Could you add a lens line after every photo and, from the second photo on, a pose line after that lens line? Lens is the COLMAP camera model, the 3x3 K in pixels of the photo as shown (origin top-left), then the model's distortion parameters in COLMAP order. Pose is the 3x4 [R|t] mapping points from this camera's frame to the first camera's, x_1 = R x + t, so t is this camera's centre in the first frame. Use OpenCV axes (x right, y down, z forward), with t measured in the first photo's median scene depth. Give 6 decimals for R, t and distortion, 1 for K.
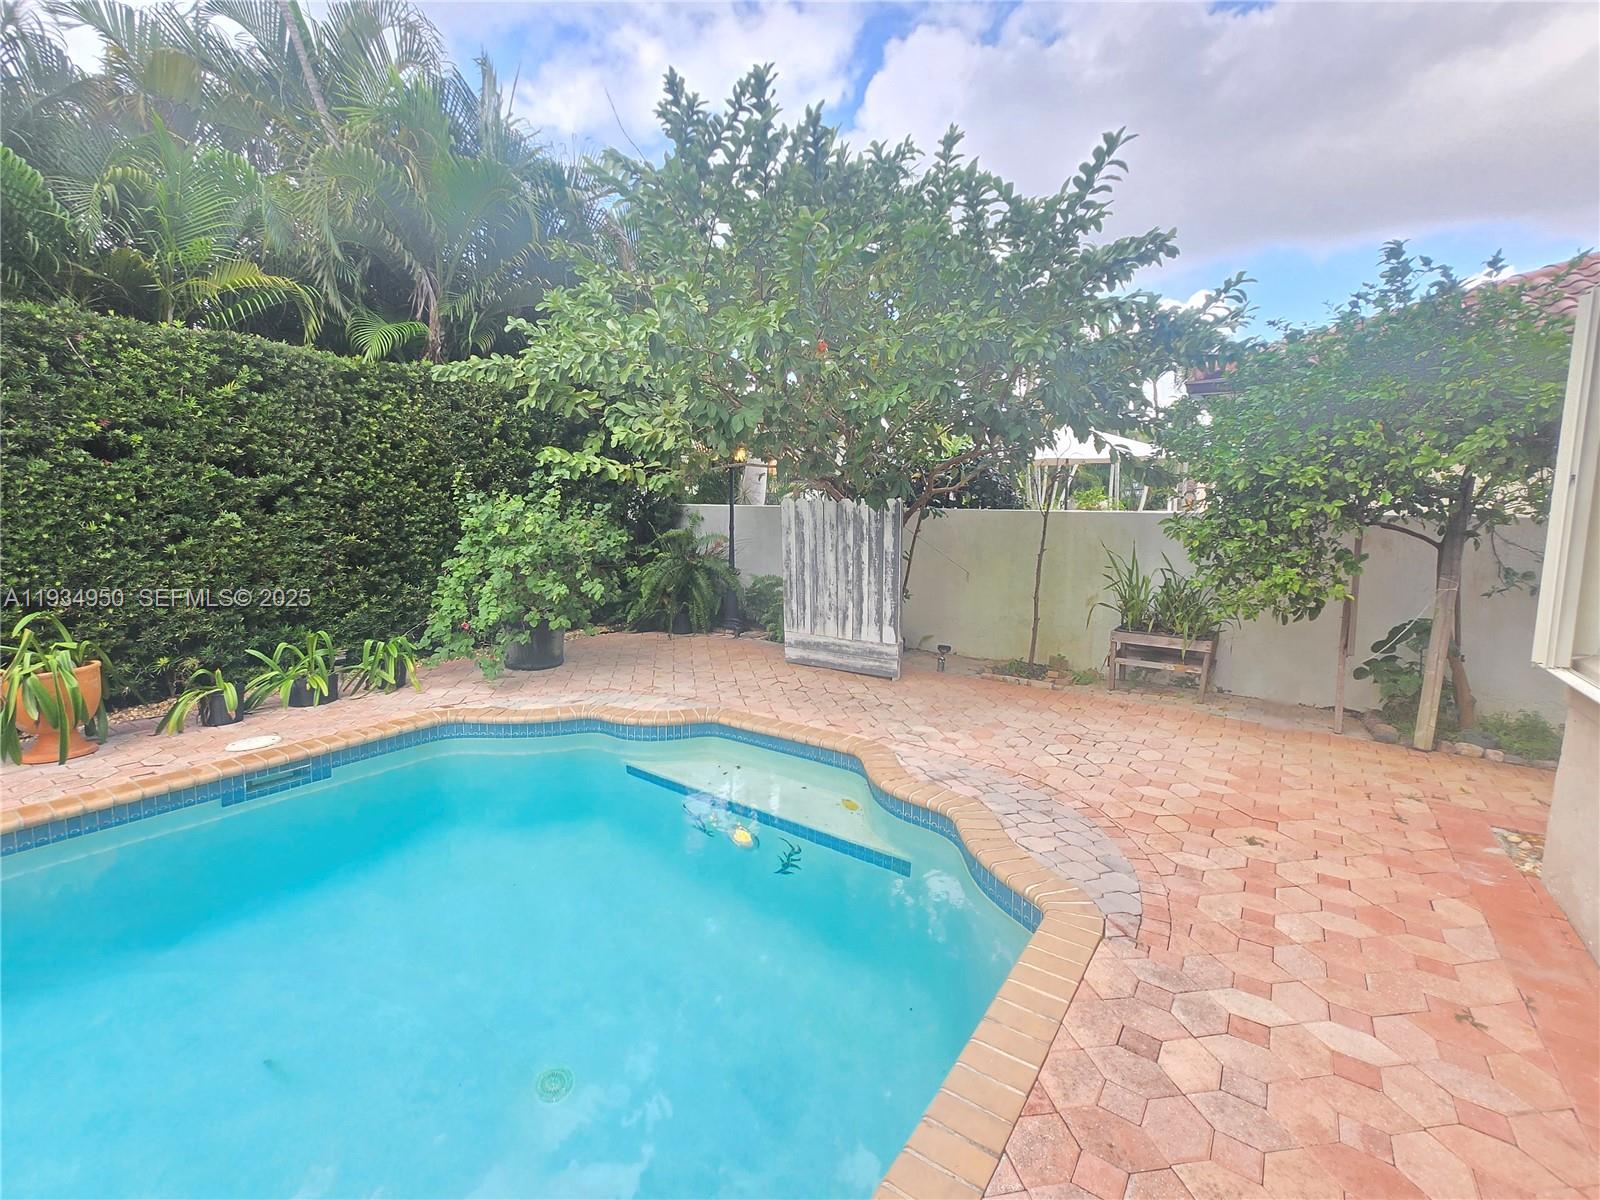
lens RADIAL K [[712.3, 0, 798.6], [0, 712.3, 580.2], [0, 0, 1]] dist [0.003586, 0.000470]
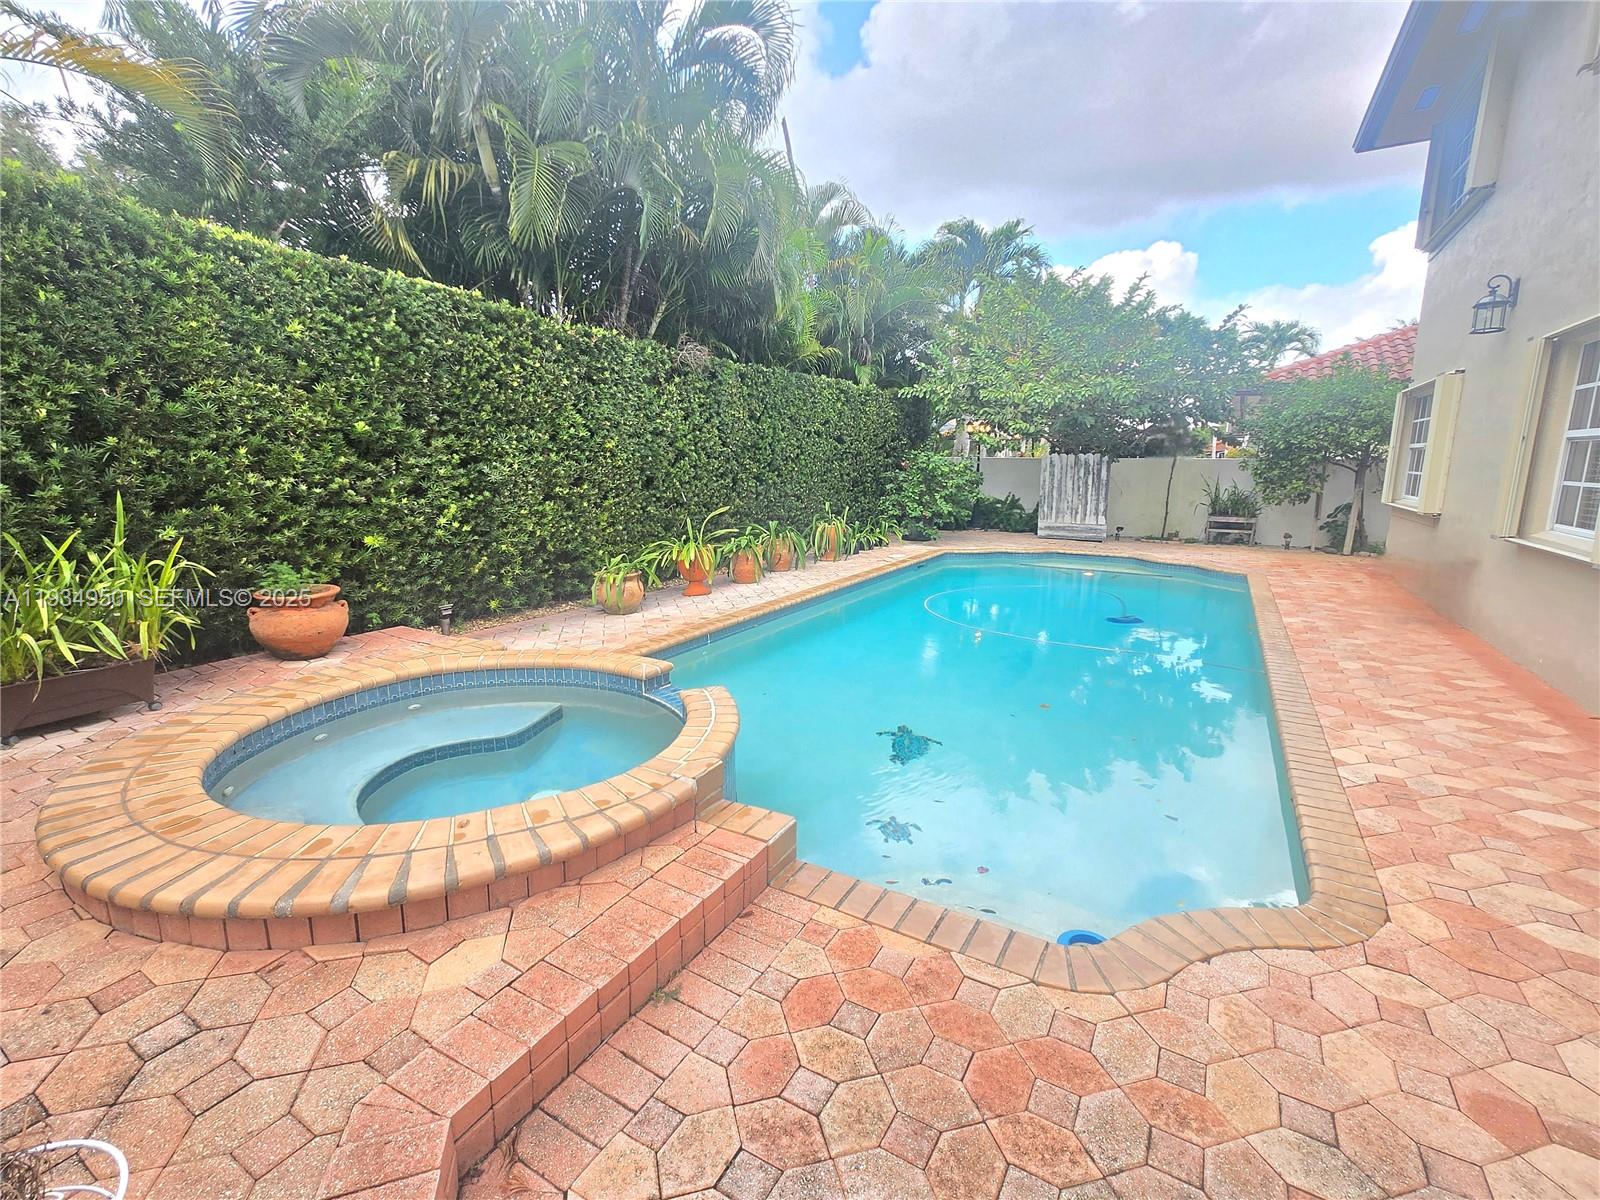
lens RADIAL K [[712.3, 0, 798.6], [0, 712.3, 580.2], [0, 0, 1]] dist [0.003586, 0.000470]
pose [[0.996934, -0.020127, 0.075615, -1.091273], [0.015177, 0.997739, 0.065475, 0.122853], [-0.076762, -0.064127, 0.994985, -1.191710]]
